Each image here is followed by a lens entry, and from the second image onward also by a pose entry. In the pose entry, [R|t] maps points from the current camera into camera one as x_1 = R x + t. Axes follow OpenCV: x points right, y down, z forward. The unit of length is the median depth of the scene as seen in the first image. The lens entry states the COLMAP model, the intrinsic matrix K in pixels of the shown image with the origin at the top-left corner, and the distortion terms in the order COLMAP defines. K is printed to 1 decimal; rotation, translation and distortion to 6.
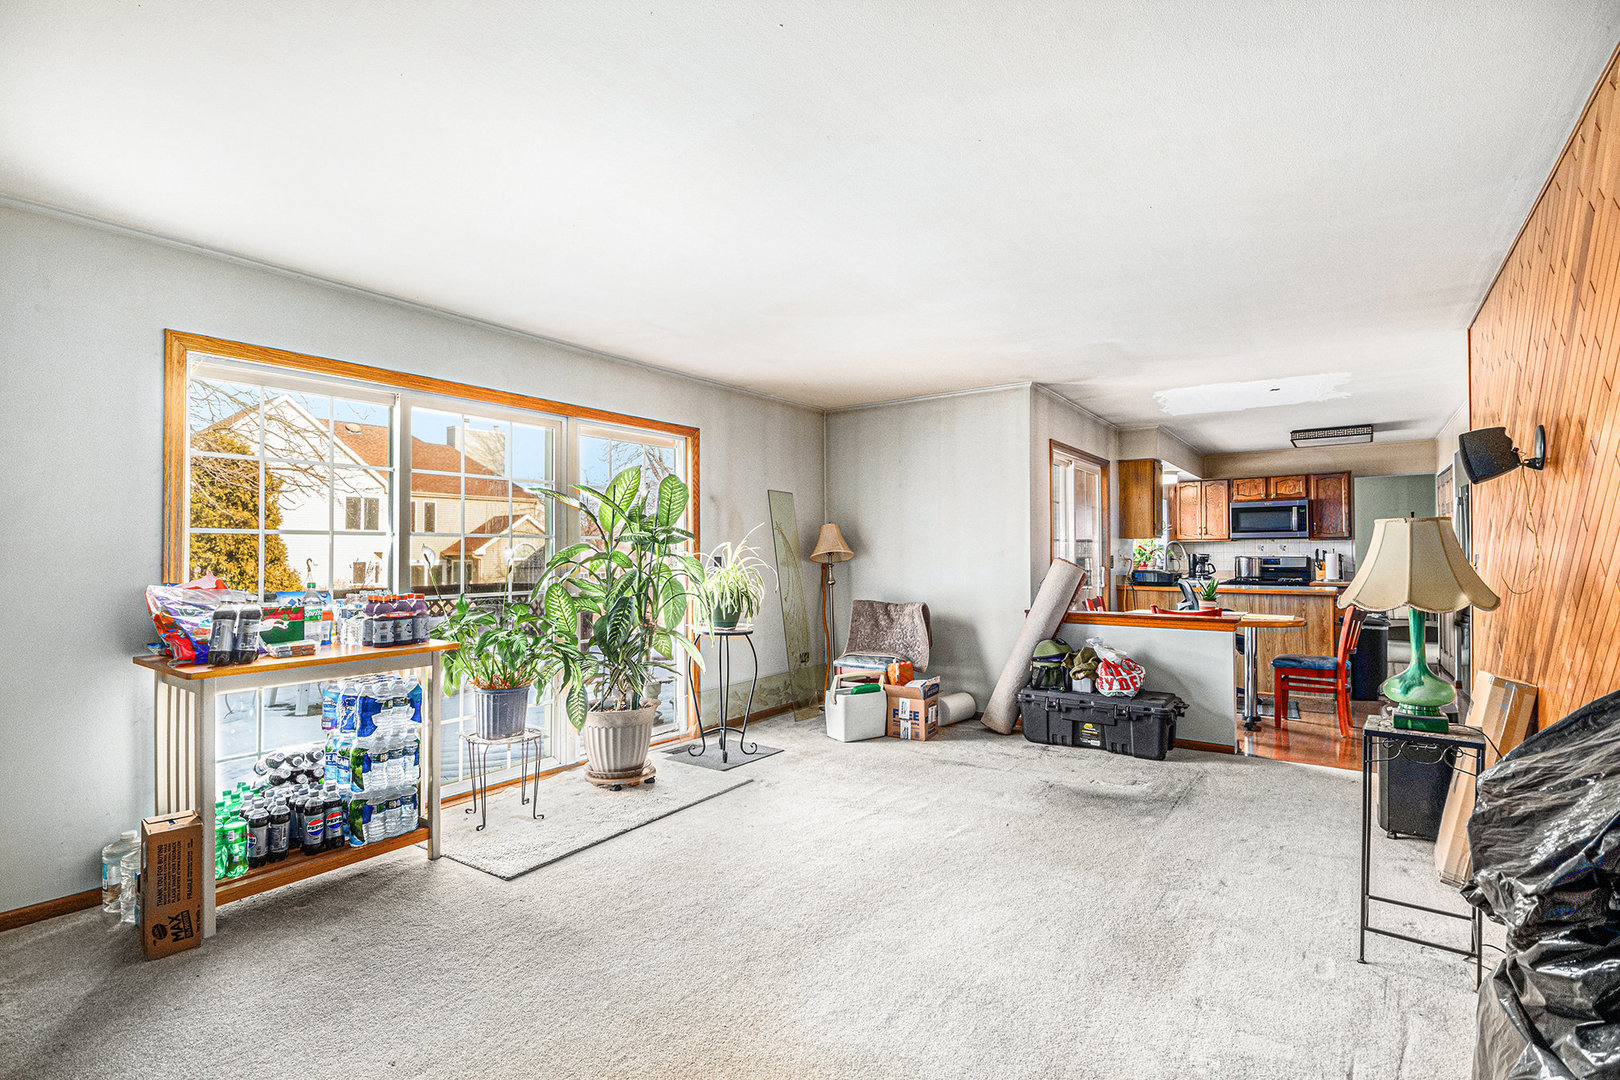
lens RADIAL K [[741.3, 0, 810.0], [0, 741.3, 540.0], [0, 0, 1]] dist [0.000952, -0.000016]
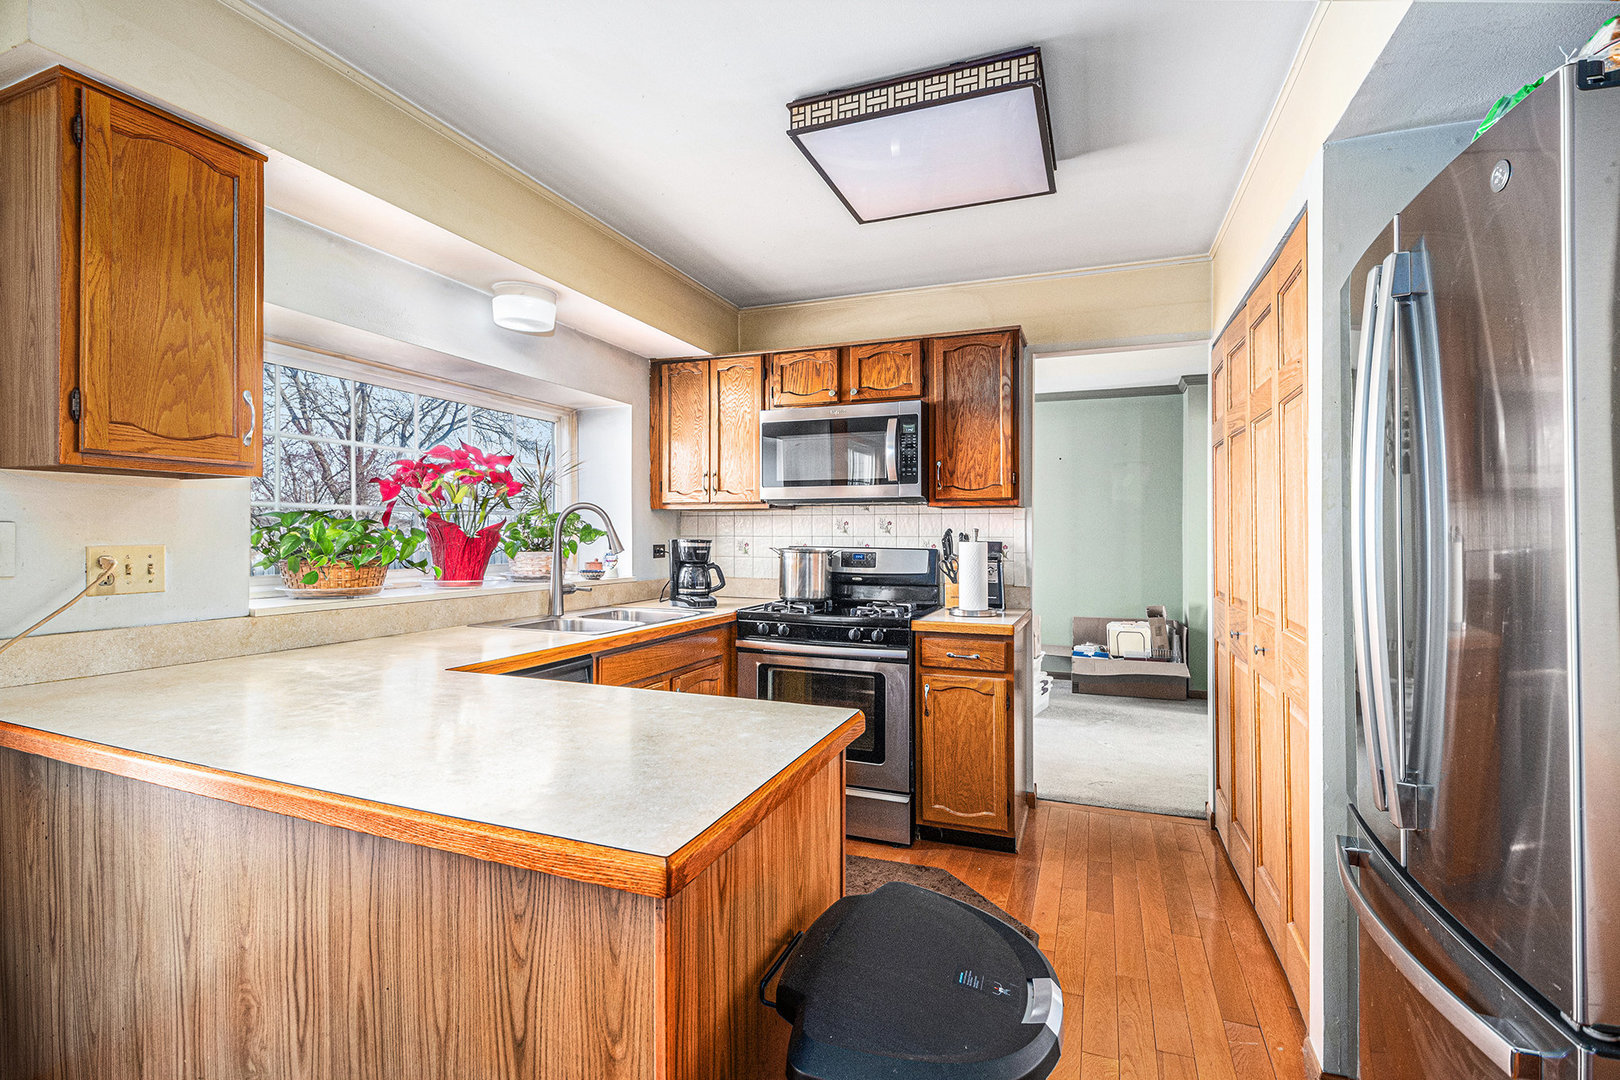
lens RADIAL K [[727.5, 0, 807.4], [0, 727.5, 528.6], [0, 0, 1]] dist [0.000724, -0.000081]
pose [[0.966247, 0.007840, 0.257499, 0.505310], [-0.011510, 0.999853, 0.012747, 0.007568], [-0.257361, -0.015280, 0.966194, 0.634841]]
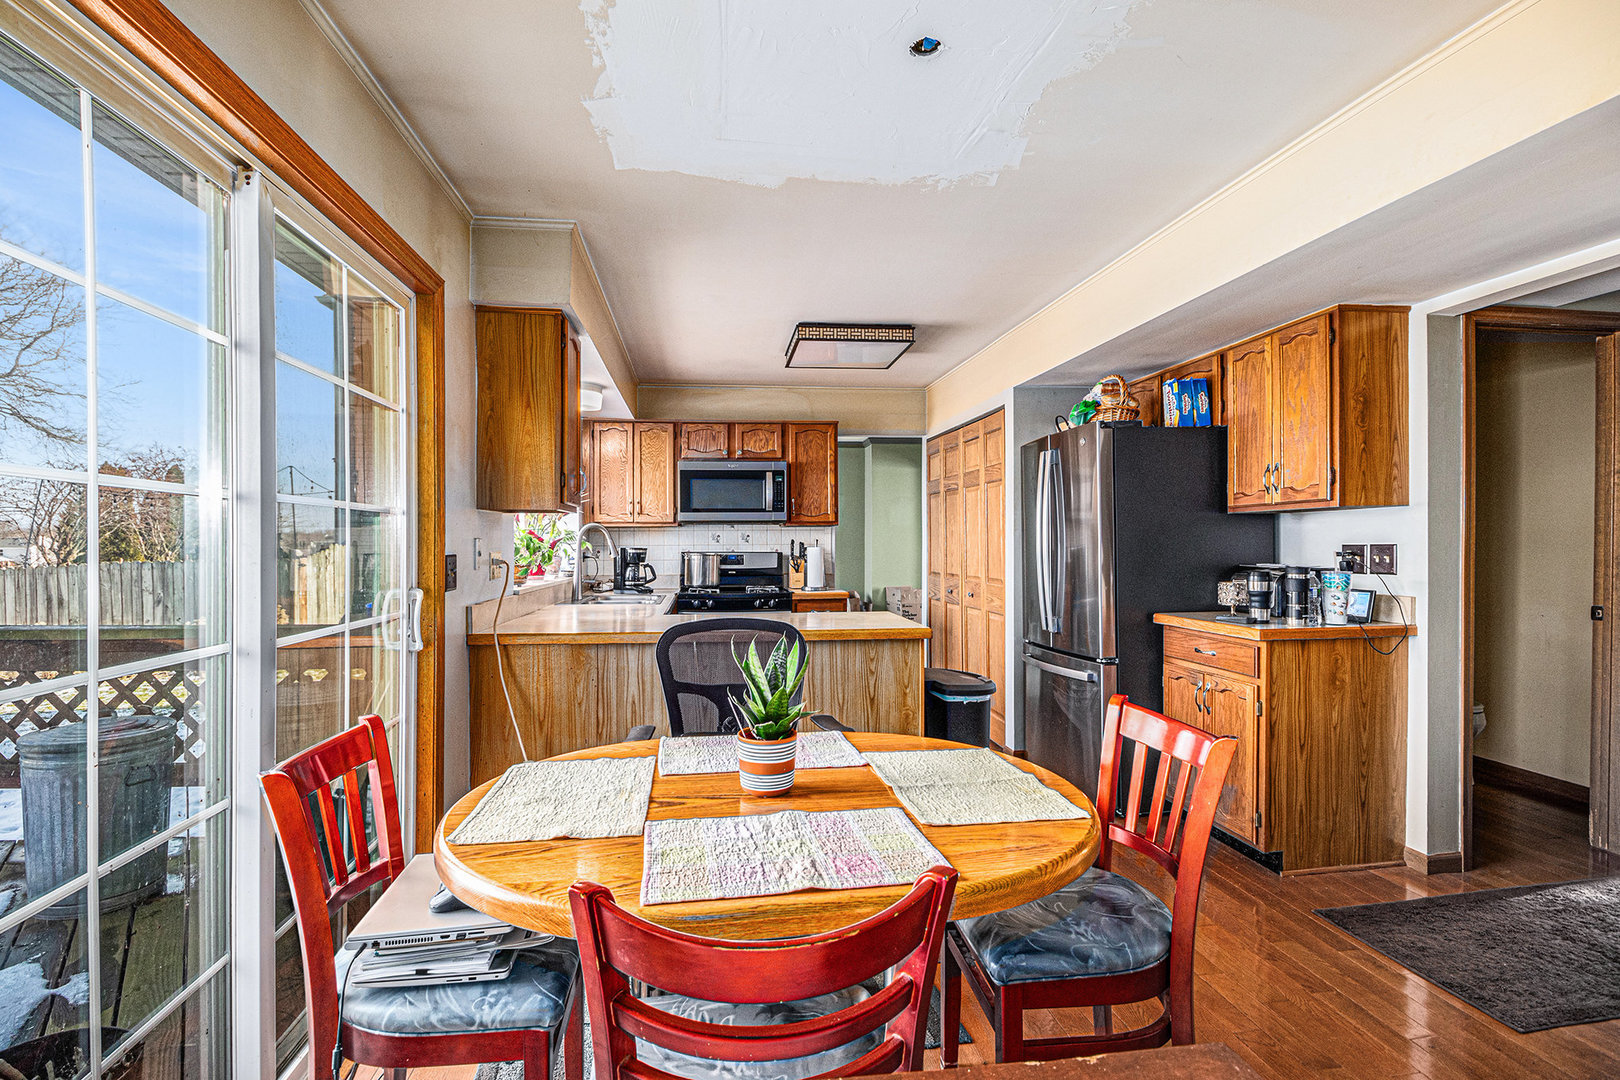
lens RADIAL K [[732.5, 0, 768.6], [0, 732.5, 544.7], [0, 0, 1]] dist [0.000015, -0.000004]
pose [[0.748467, -0.001097, 0.663171, 0.238798], [-0.010598, 0.999851, 0.013615, 0.007767], [-0.663087, -0.017218, 0.748344, 0.527100]]
